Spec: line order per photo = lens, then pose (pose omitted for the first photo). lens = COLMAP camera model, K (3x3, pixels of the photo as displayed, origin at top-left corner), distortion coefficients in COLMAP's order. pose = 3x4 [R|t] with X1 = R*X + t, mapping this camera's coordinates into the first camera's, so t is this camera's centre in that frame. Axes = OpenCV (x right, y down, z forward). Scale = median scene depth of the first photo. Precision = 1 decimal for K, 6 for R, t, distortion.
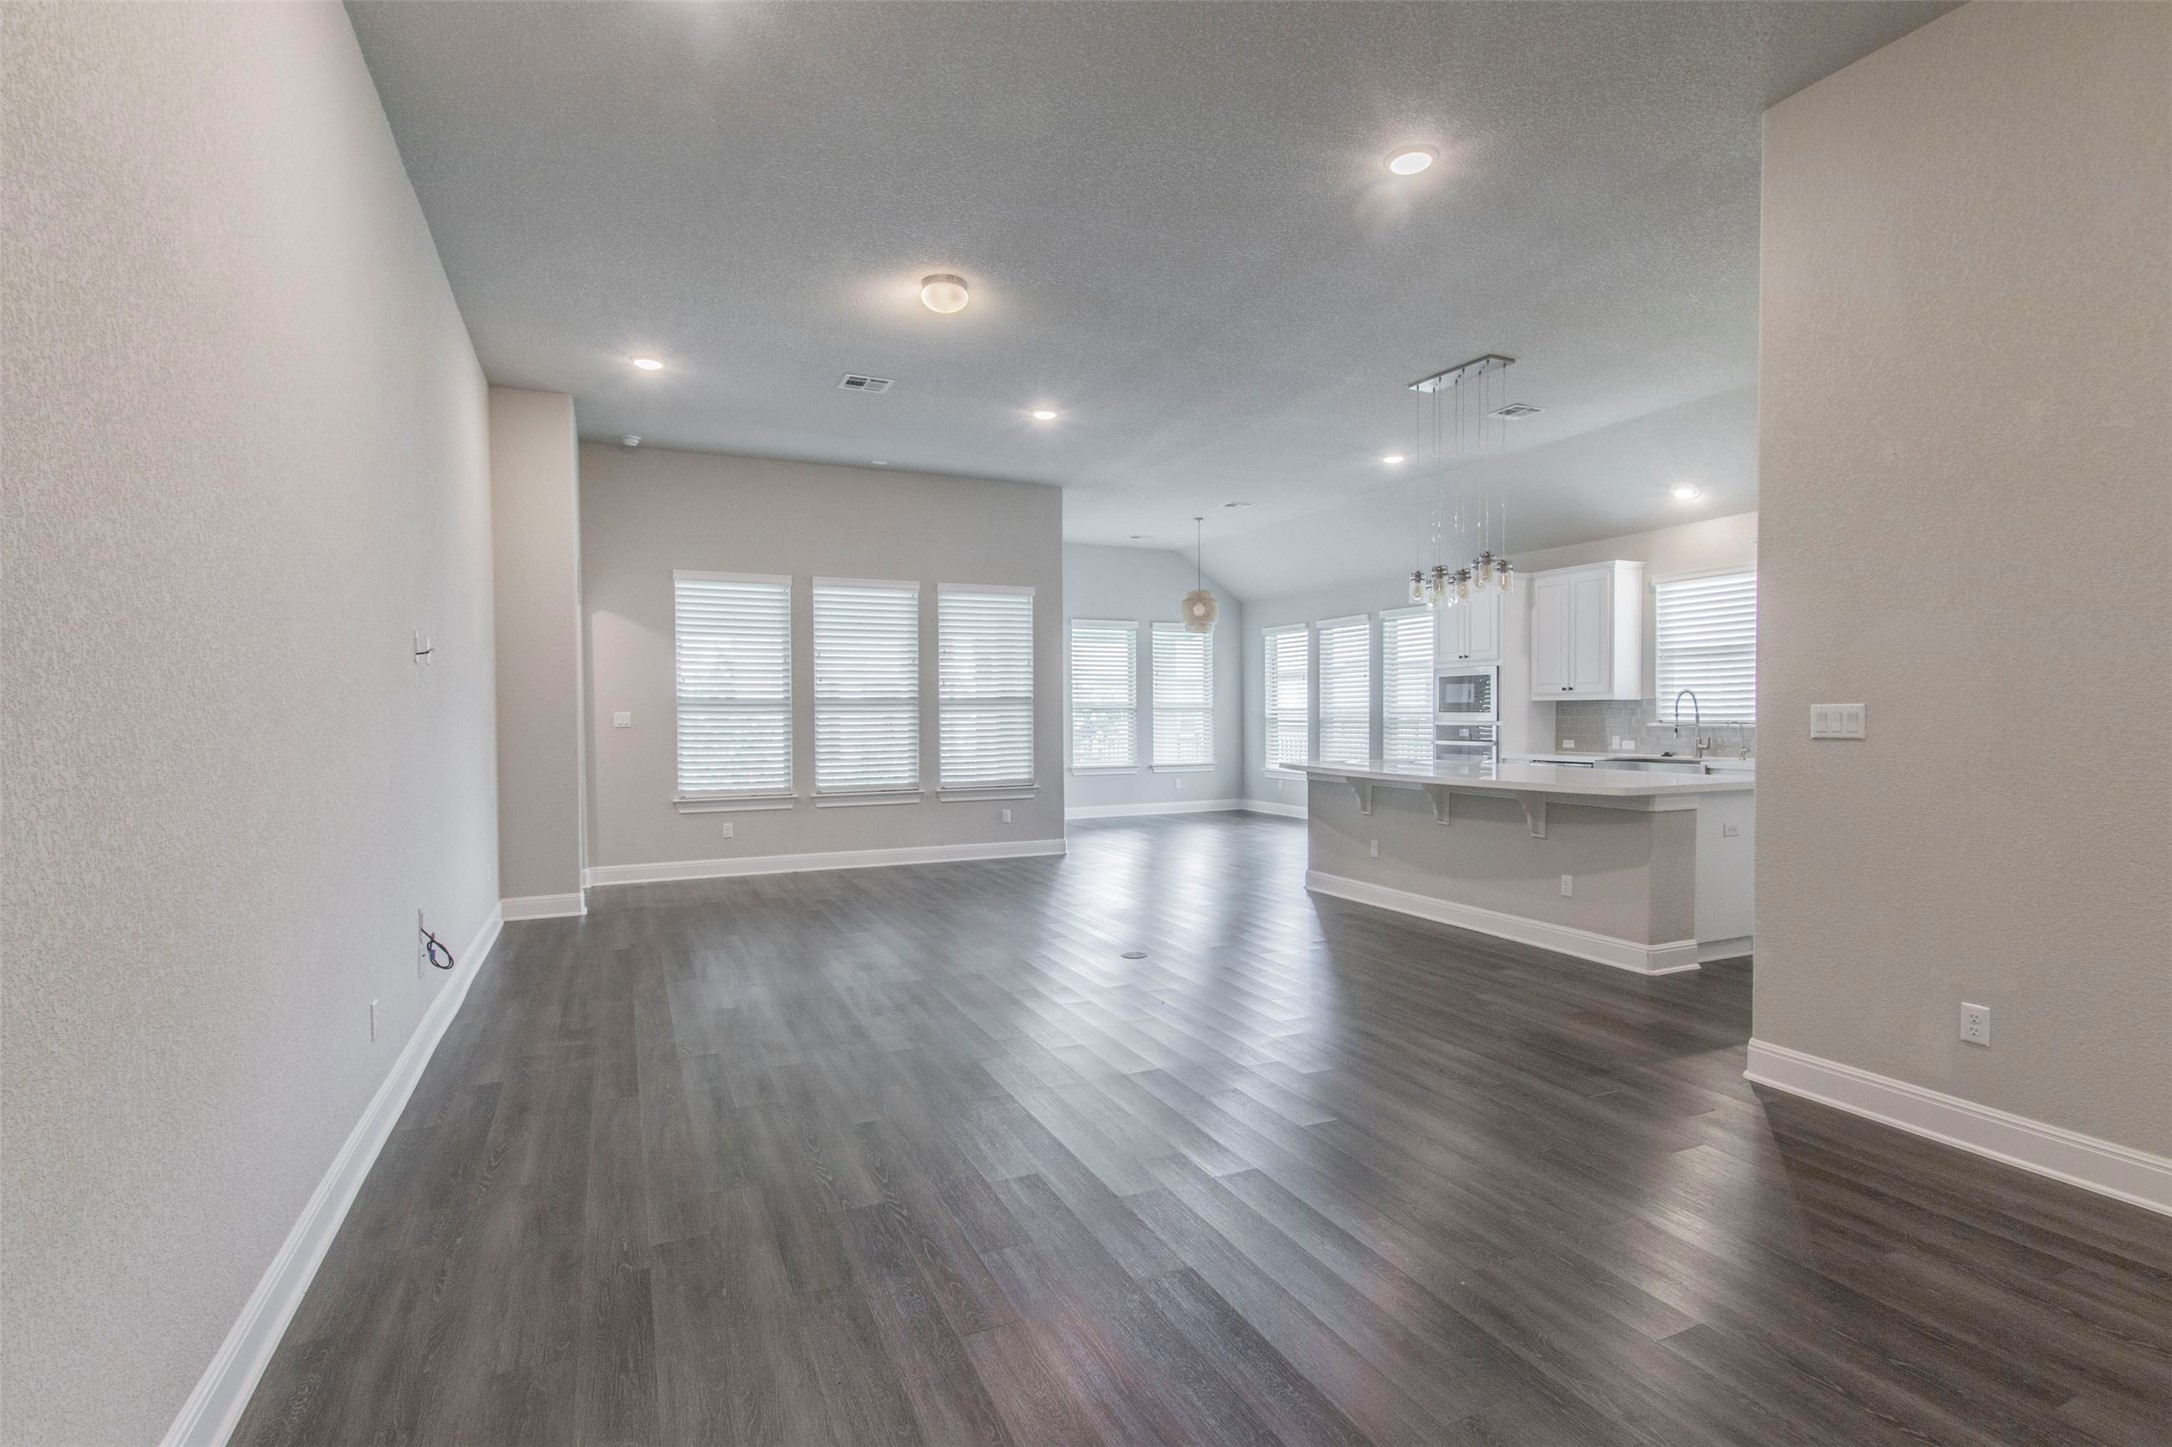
lens RADIAL K [[1028.5, 0, 1096.7], [0, 1028.5, 732.0], [0, 0, 1]] dist [0.015721, 0.000111]
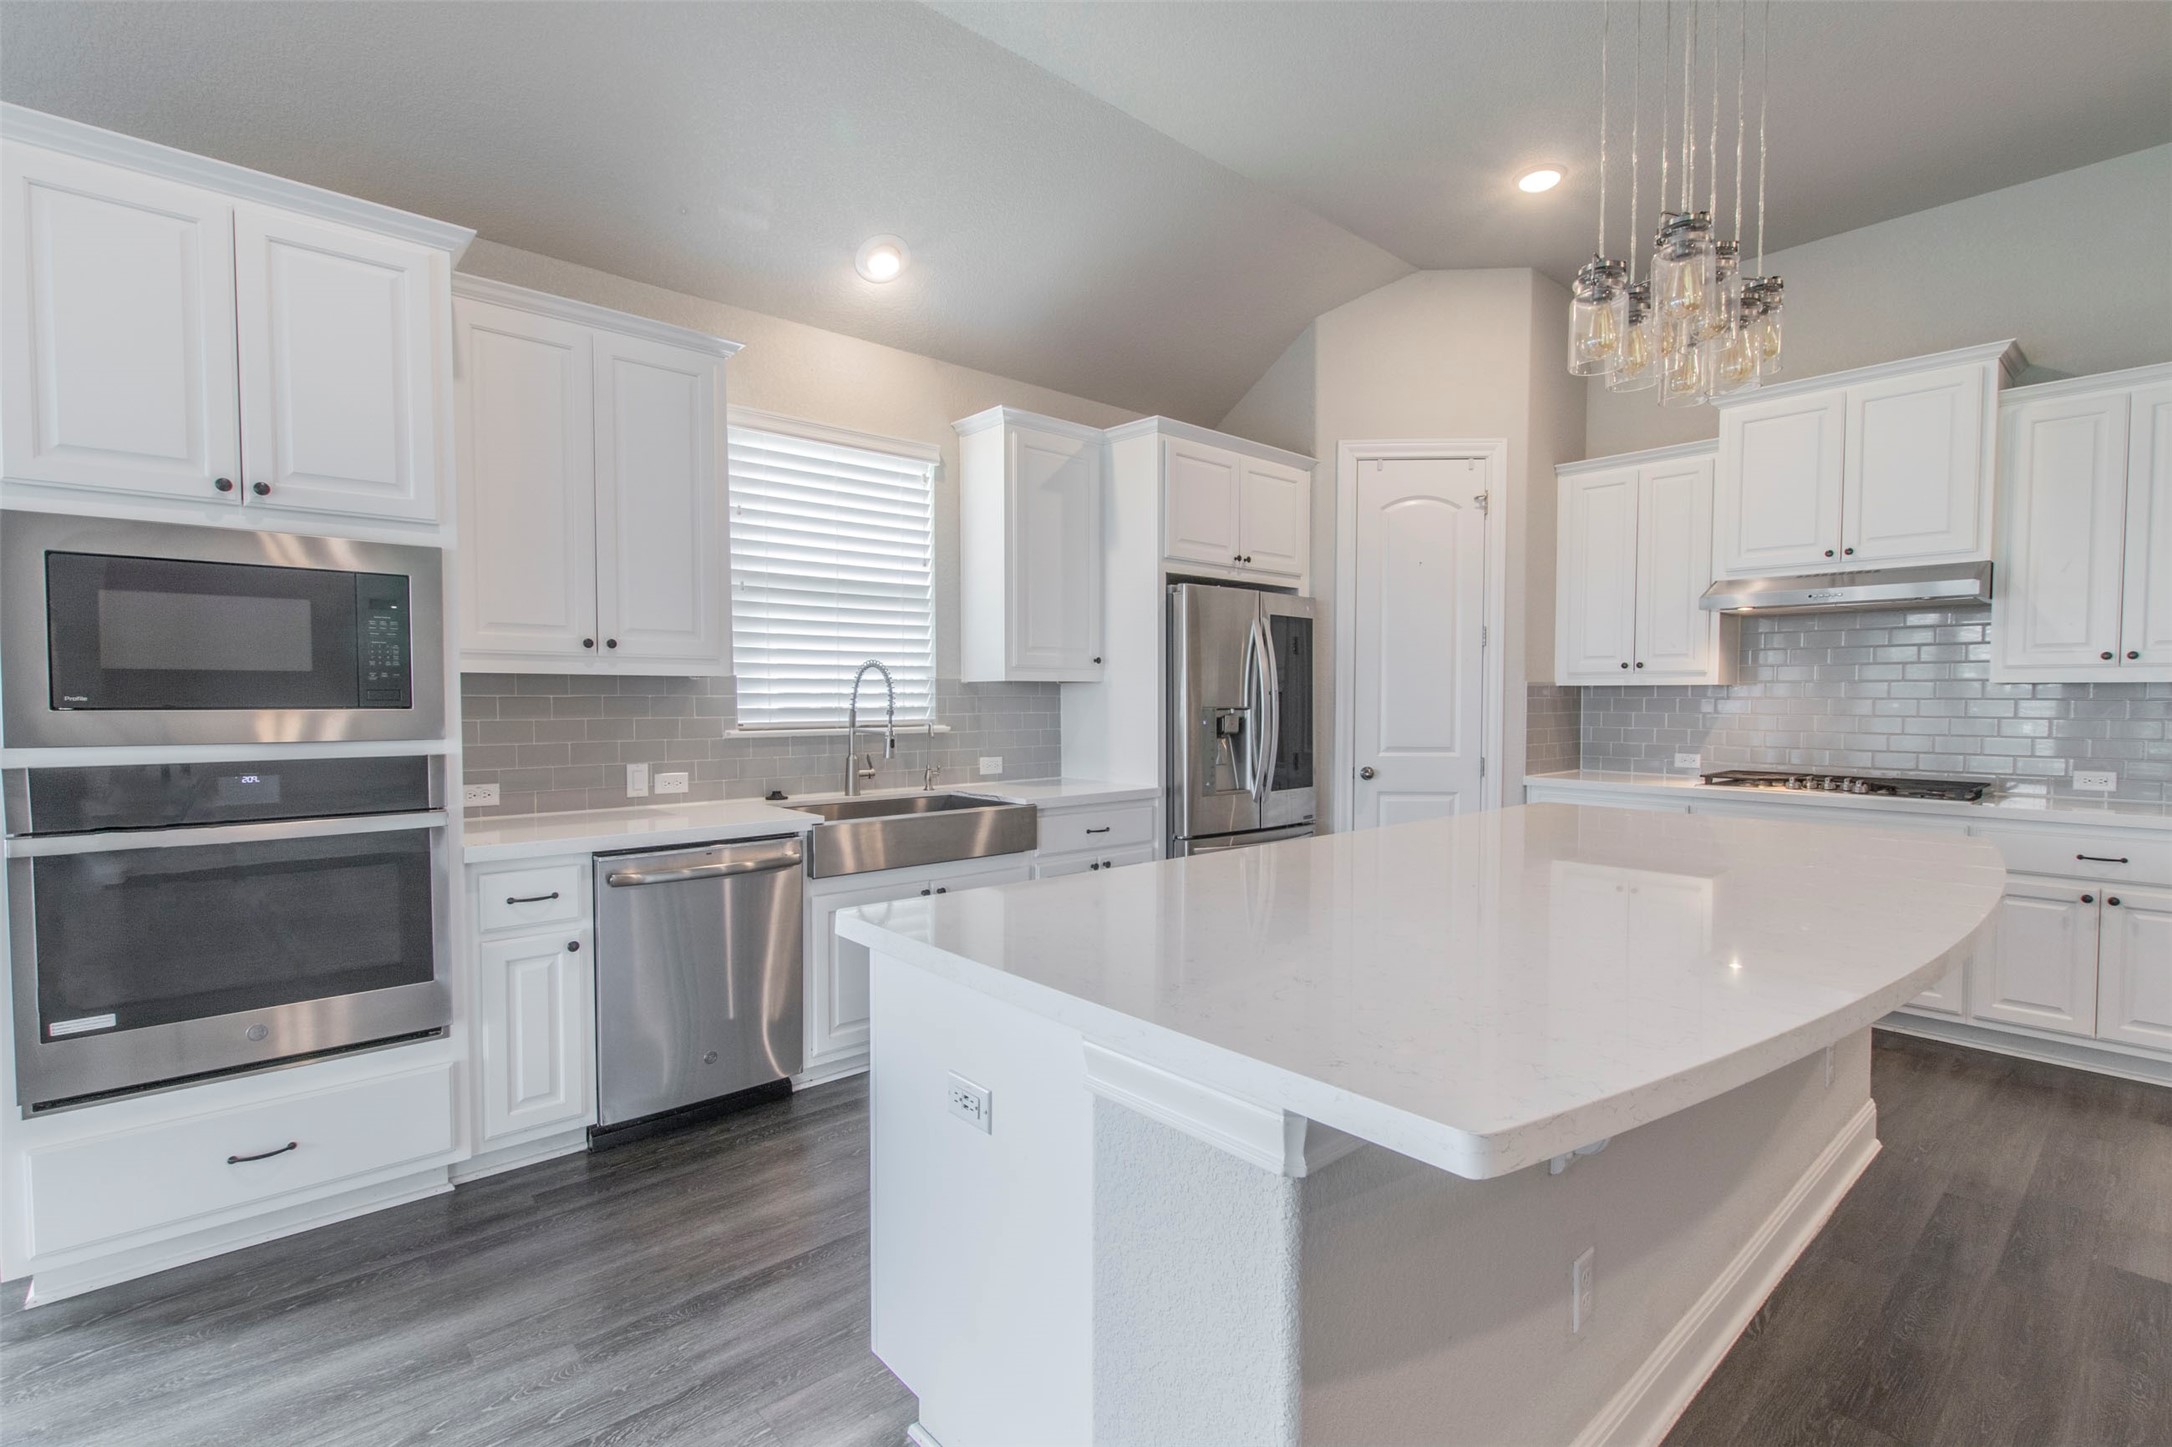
lens RADIAL K [[979.4, 0, 1123.5], [0, 979.4, 730.1], [0, 0, 1]] dist [-0.002853, 0.000126]
pose [[-0.296180, -0.027129, 0.954747, 0.076840], [0.018216, 0.999254, 0.034044, -0.020013], [-0.954958, 0.027475, -0.295465, 0.954856]]
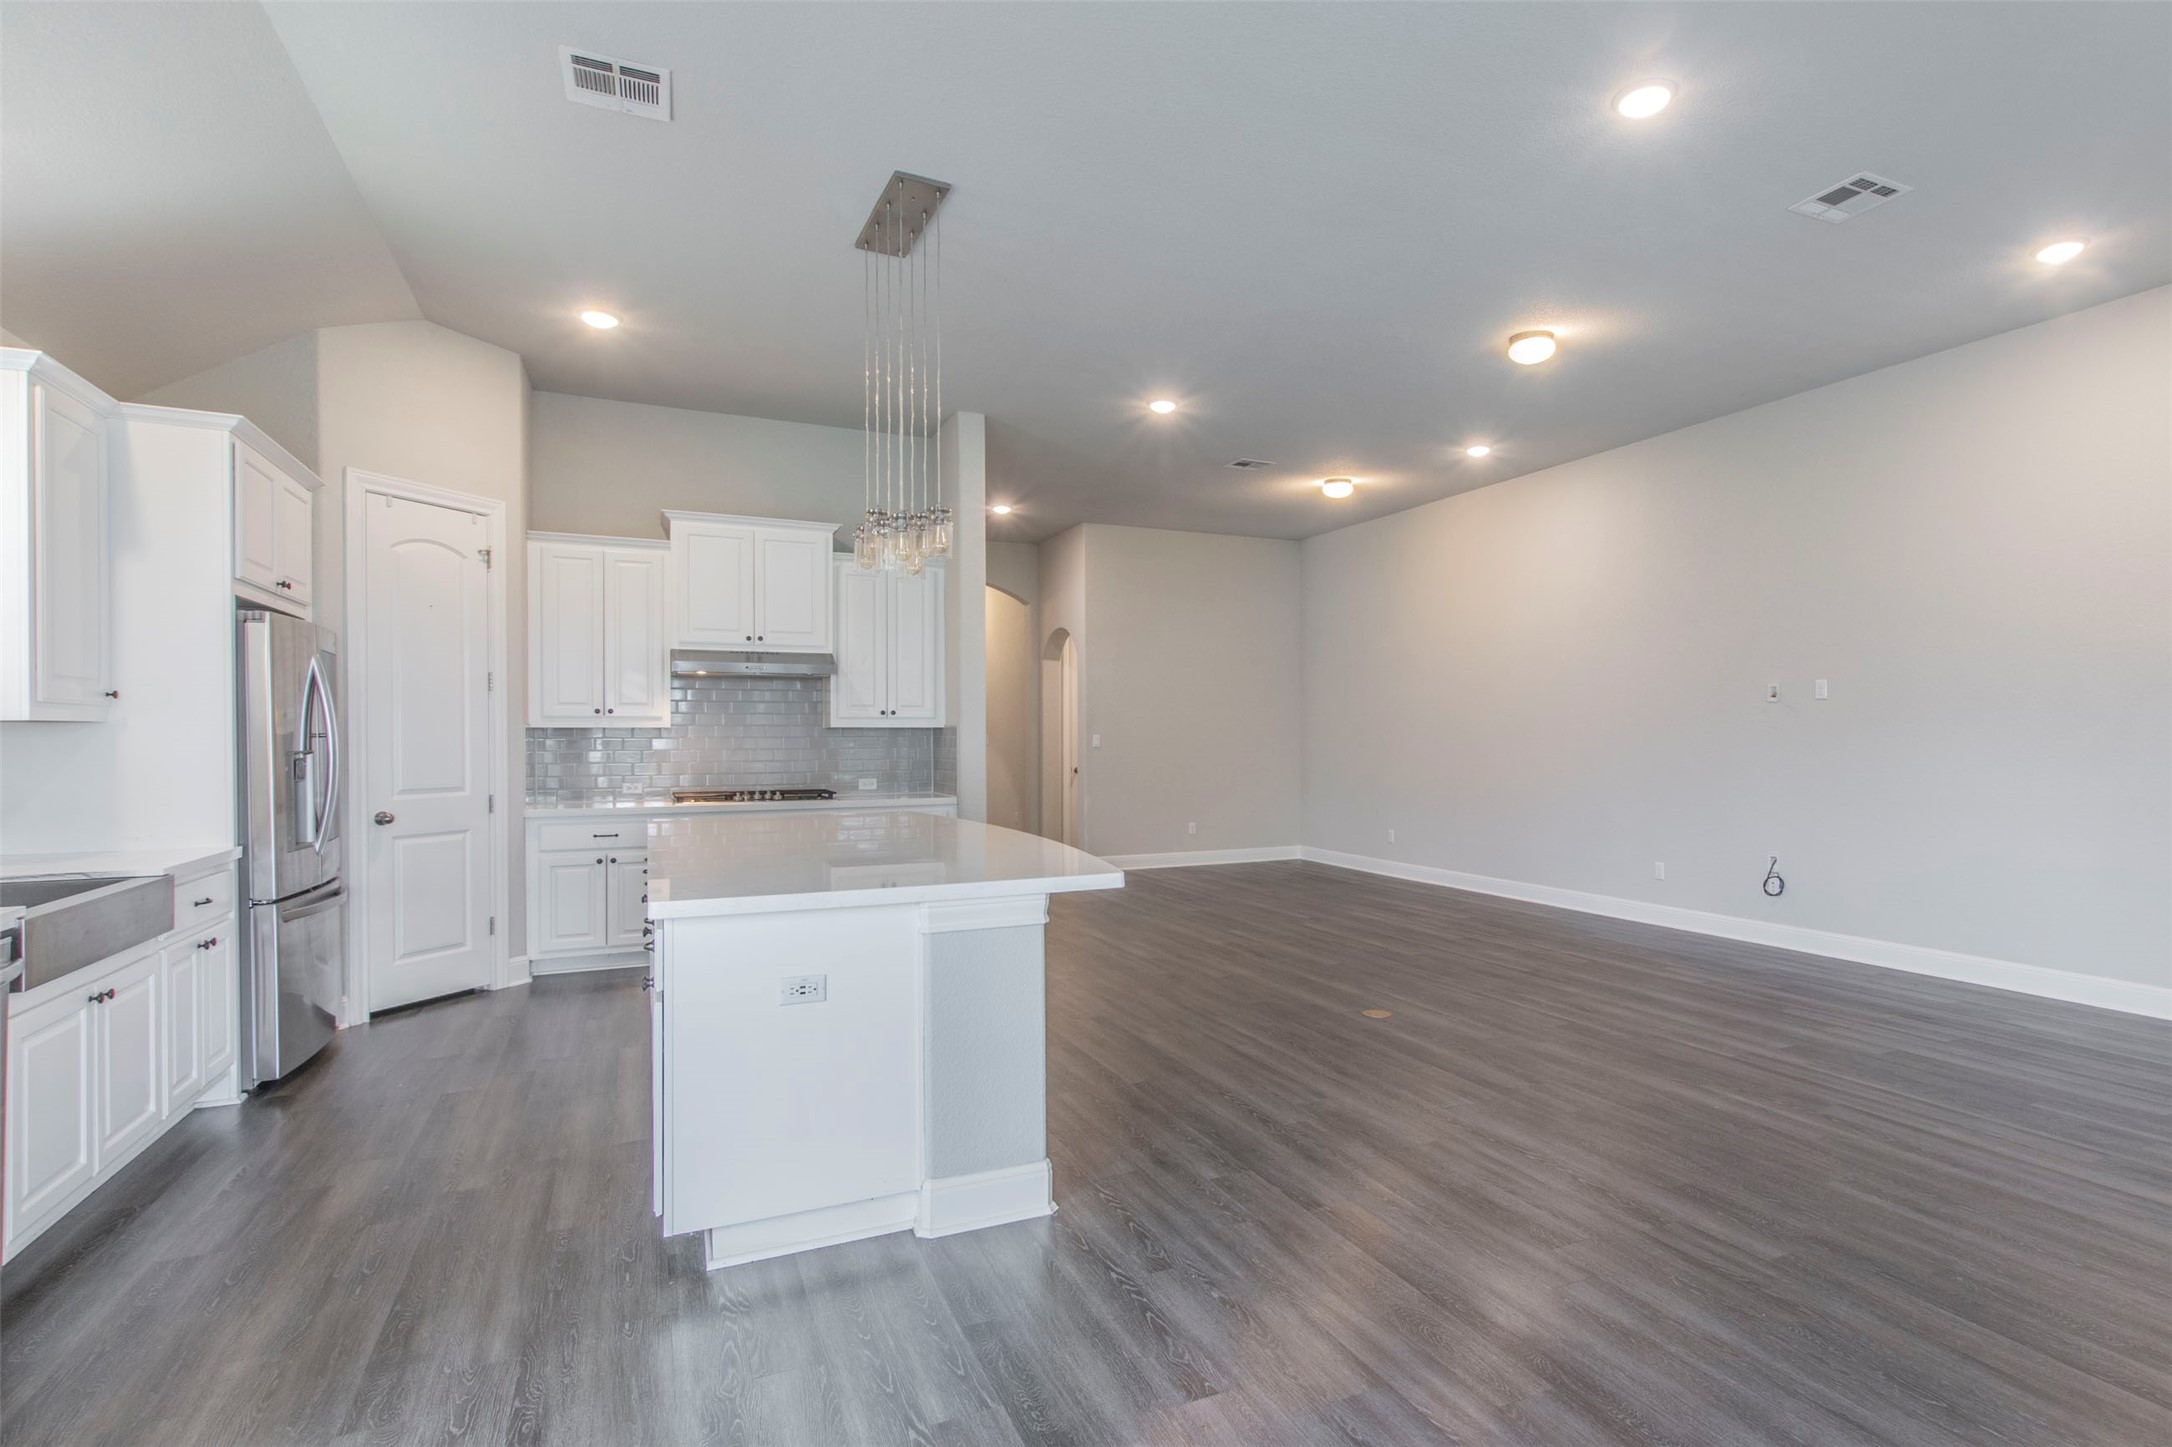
lens RADIAL K [[1094.9, 0, 1142.0], [0, 1094.9, 749.7], [0, 0, 1]] dist [0.003030, 0.000421]
pose [[-0.999920, 0.009992, -0.007703, 0.160143], [0.009728, 0.999389, 0.033581, -0.027924], [0.008034, 0.033504, -0.999406, 1.272461]]
